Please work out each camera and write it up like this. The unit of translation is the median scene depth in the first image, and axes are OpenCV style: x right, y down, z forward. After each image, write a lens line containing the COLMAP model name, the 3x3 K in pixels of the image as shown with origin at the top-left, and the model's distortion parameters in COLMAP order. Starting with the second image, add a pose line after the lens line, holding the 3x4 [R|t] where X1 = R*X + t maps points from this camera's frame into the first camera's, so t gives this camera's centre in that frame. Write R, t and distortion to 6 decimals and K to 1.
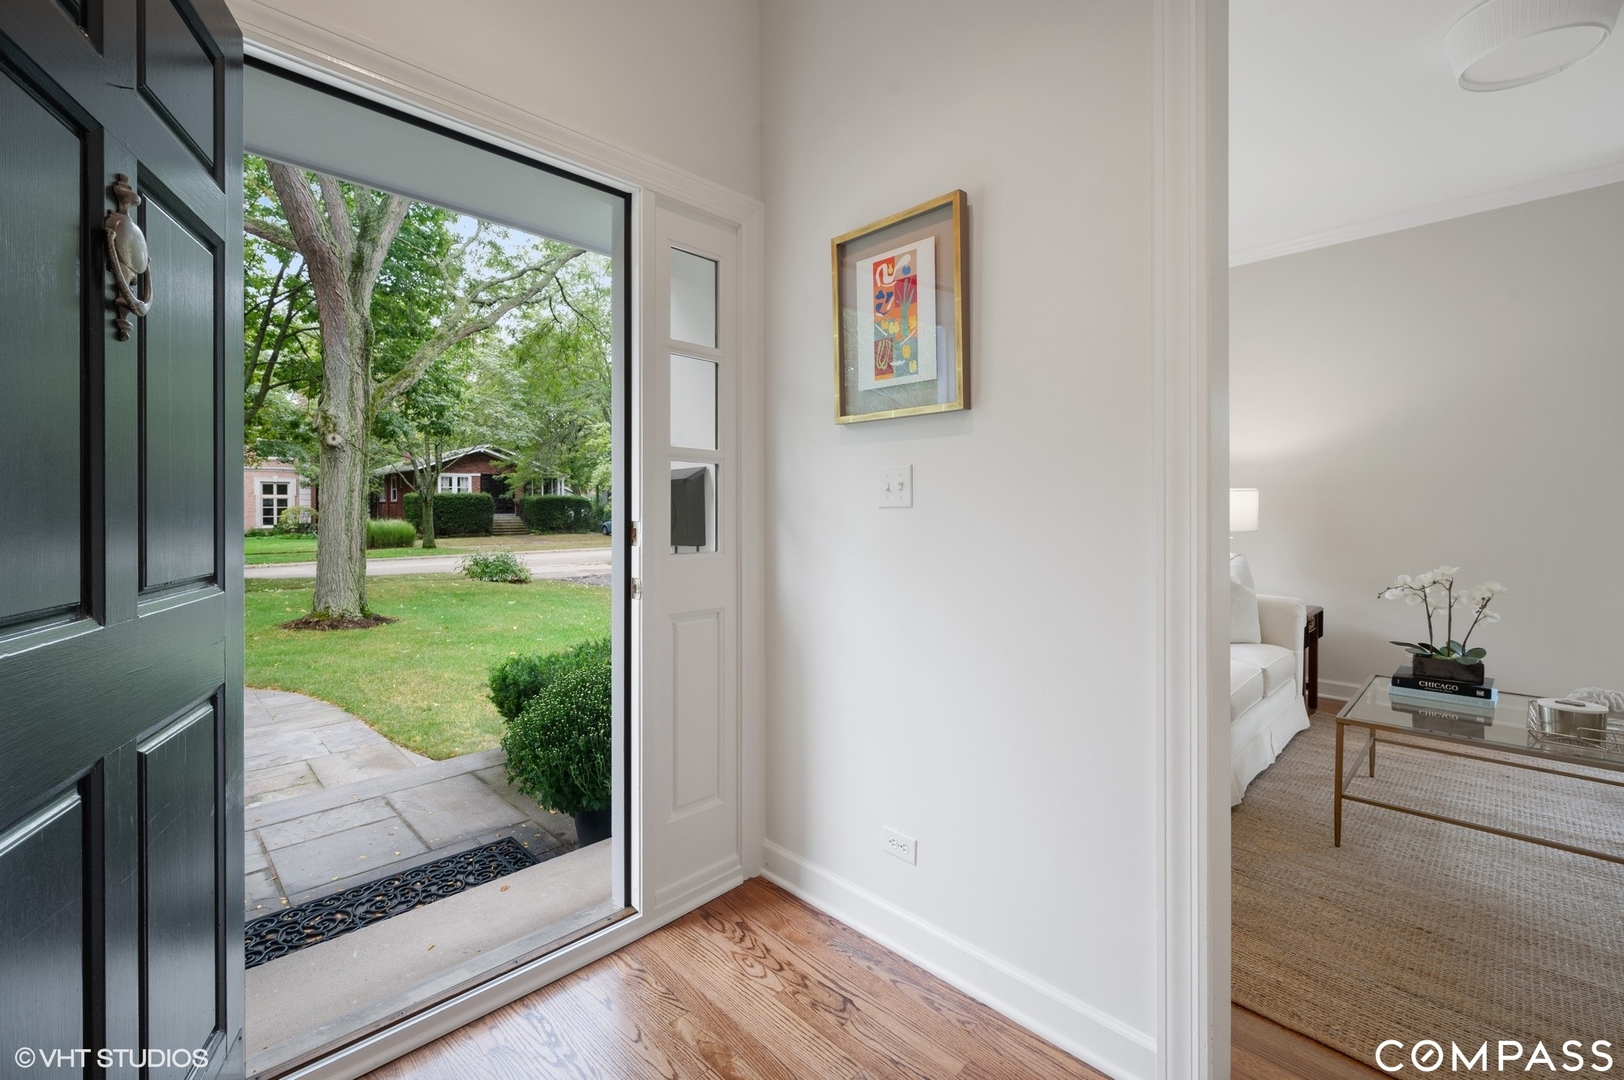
lens RADIAL K [[685.6, 0, 807.4], [0, 685.6, 507.9], [0, 0, 1]] dist [-0.009029, -0.000179]
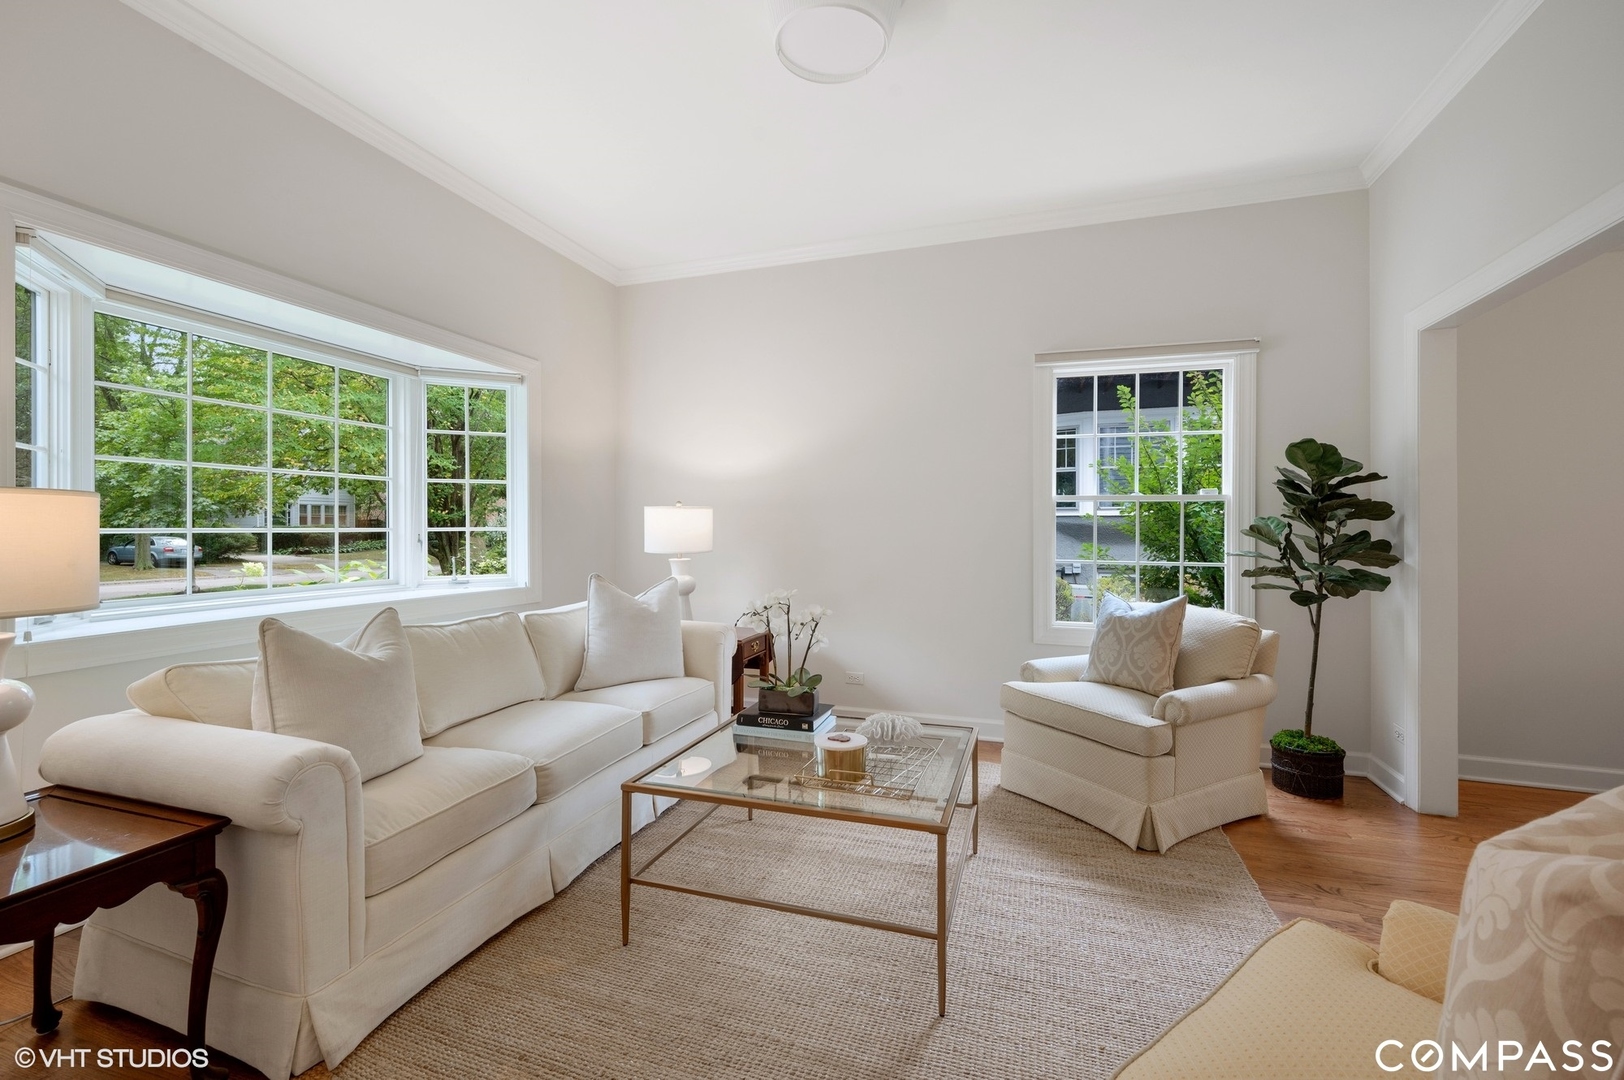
lens RADIAL K [[685.6, 0, 816.7], [0, 685.6, 524.2], [0, 0, 1]] dist [-0.009029, -0.000179]
pose [[0.886467, 0.005730, 0.462756, 0.550615], [-0.001697, 0.999957, -0.009130, 0.008083], [-0.462788, 0.007308, 0.886439, 0.162570]]
